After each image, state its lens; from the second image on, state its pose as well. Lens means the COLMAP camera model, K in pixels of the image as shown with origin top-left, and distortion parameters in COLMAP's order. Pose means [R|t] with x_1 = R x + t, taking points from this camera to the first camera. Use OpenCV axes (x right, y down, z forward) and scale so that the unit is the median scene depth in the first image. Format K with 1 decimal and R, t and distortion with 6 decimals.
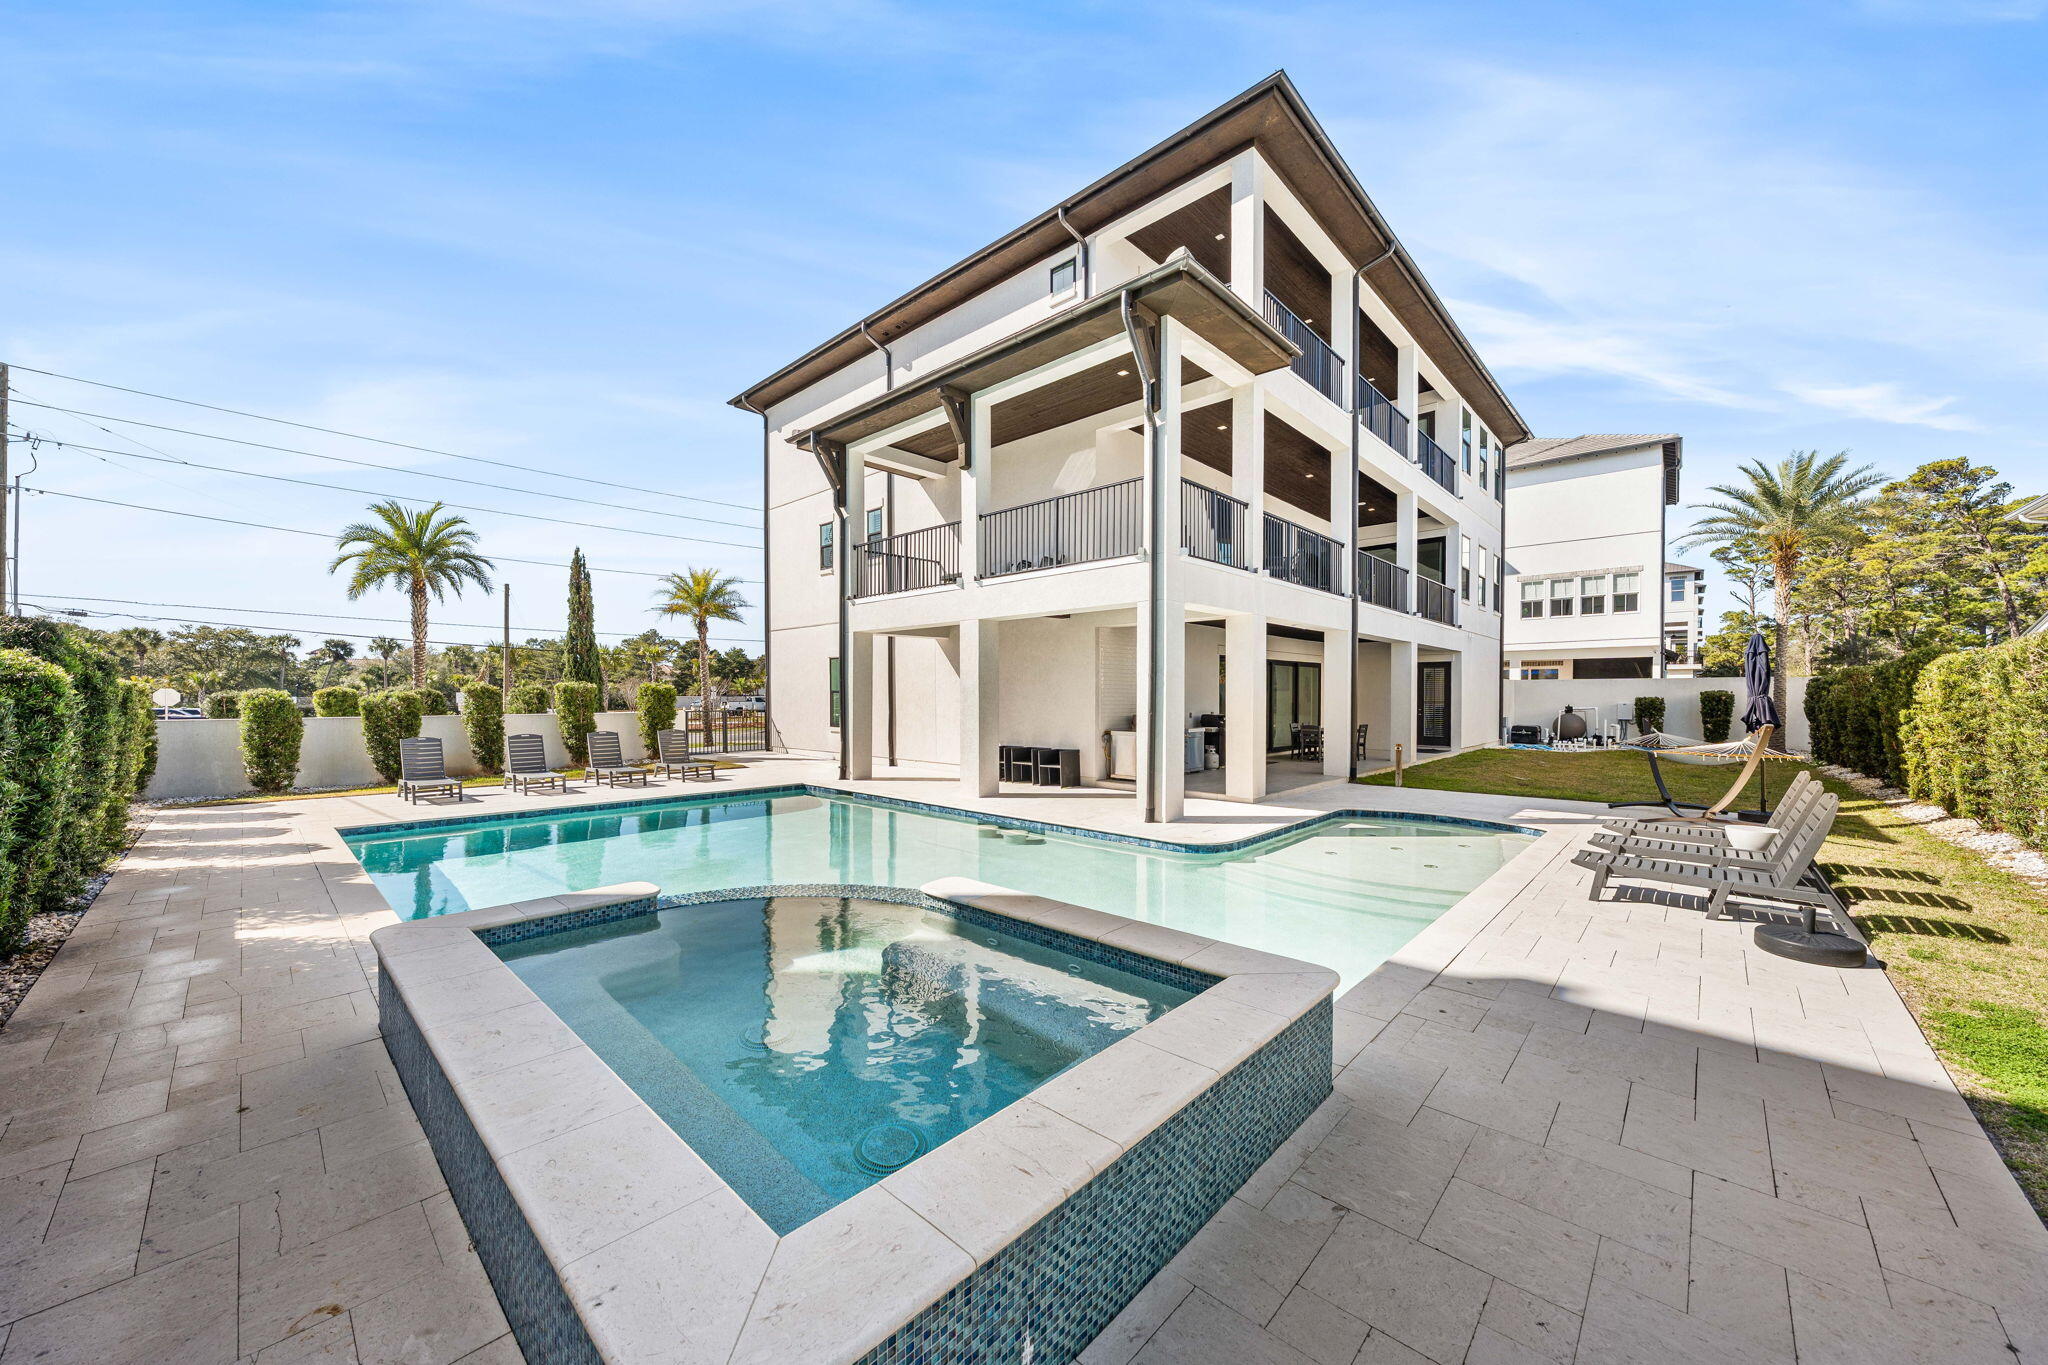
lens RADIAL K [[736.9, 0, 1023.4], [0, 736.9, 702.0], [0, 0, 1]] dist [-0.002696, 0.000069]
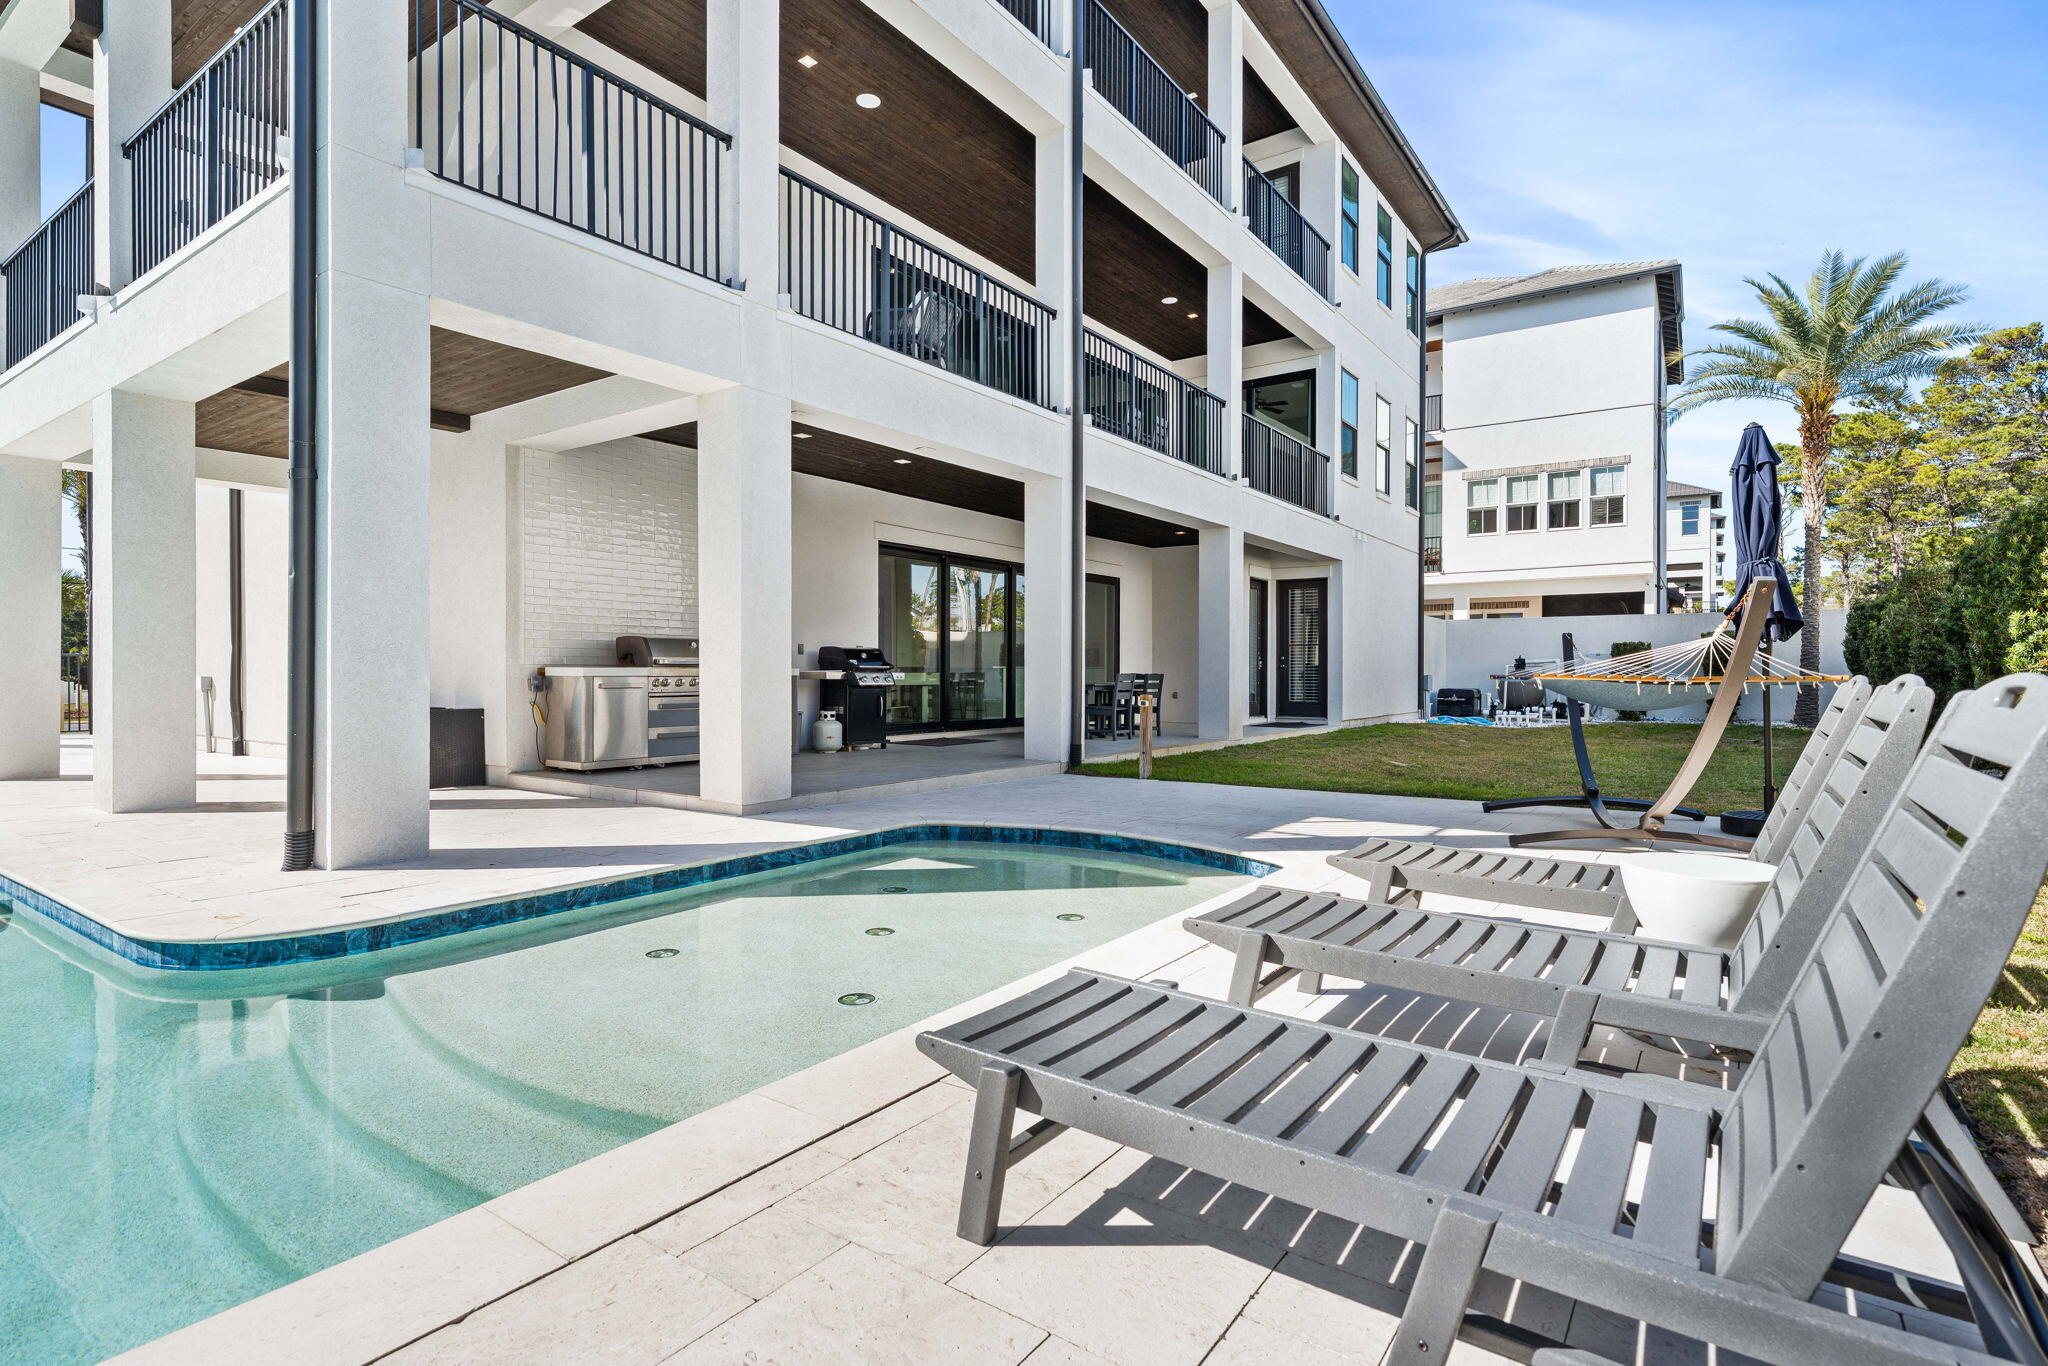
lens RADIAL K [[1011.2, 0, 1023.8], [0, 1011.2, 675.3], [0, 0, 1]] dist [0.002759, -0.000140]
pose [[0.990728, 0.000773, 0.135861, 0.213730], [0.000410, 0.999962, -0.008677, 0.031804], [-0.135862, 0.008652, 0.990690, 0.202759]]
